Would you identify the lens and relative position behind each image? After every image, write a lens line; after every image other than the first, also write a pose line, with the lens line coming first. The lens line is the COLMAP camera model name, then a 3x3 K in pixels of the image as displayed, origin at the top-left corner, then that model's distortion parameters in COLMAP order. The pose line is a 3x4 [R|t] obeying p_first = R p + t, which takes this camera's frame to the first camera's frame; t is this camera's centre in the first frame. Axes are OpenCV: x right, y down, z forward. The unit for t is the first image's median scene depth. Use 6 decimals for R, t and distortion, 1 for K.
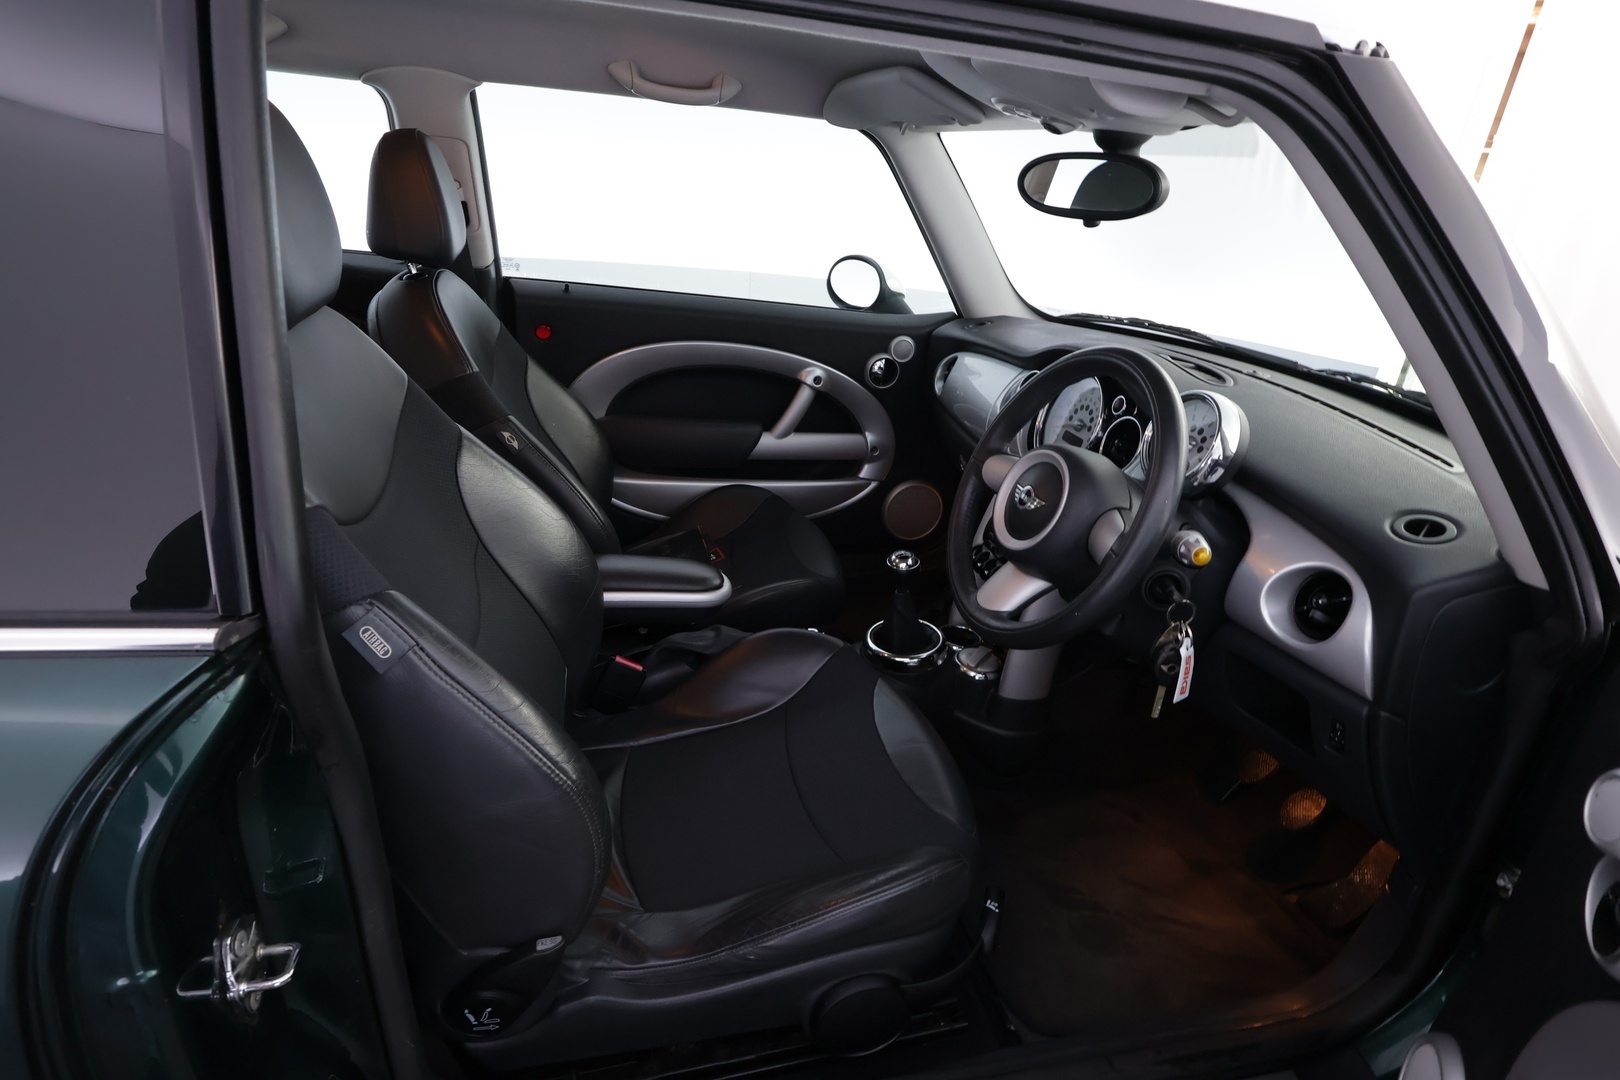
lens RADIAL K [[901.1, 0, 810.4], [0, 901.1, 540.1], [0, 0, 1]] dist [0.000111, -0.000103]
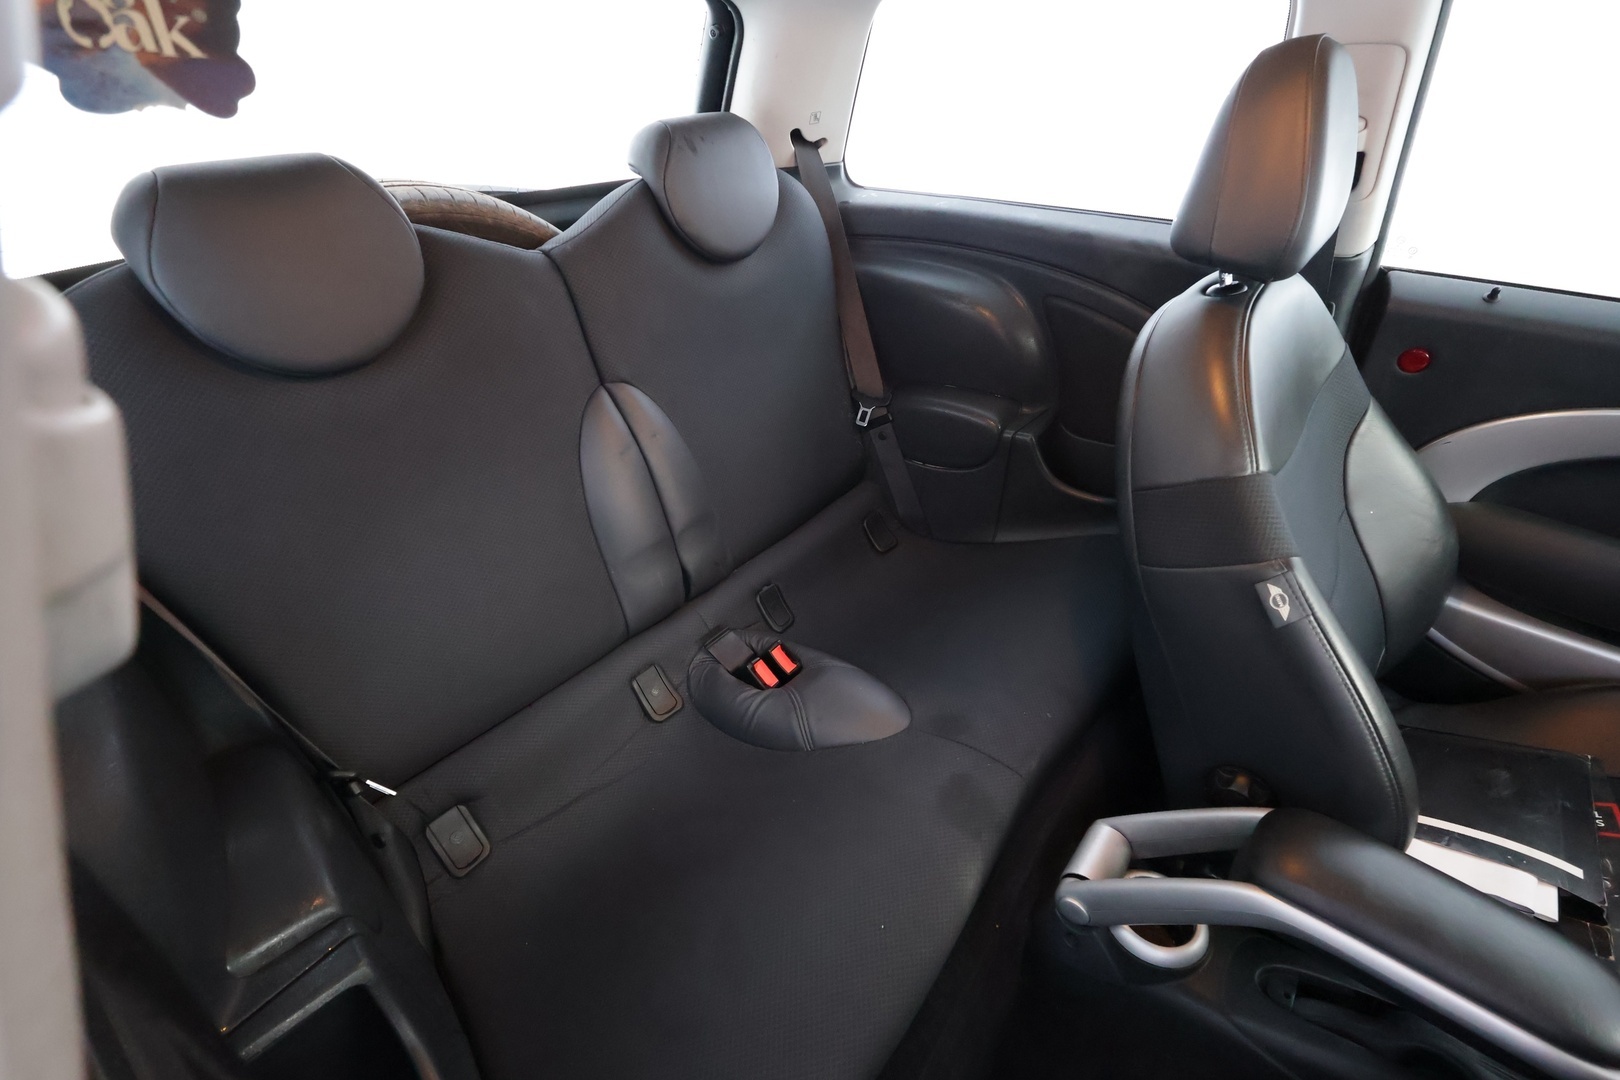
lens RADIAL K [[749.1, 0, 809.1], [0, 749.1, 540.4], [0, 0, 1]] dist [0.005996, 0.000822]
pose [[0.614402, 0.351997, -0.706122, -0.146052], [-0.232300, 0.936000, 0.264463, -0.162150], [0.754020, 0.001545, 0.656849, 0.342855]]
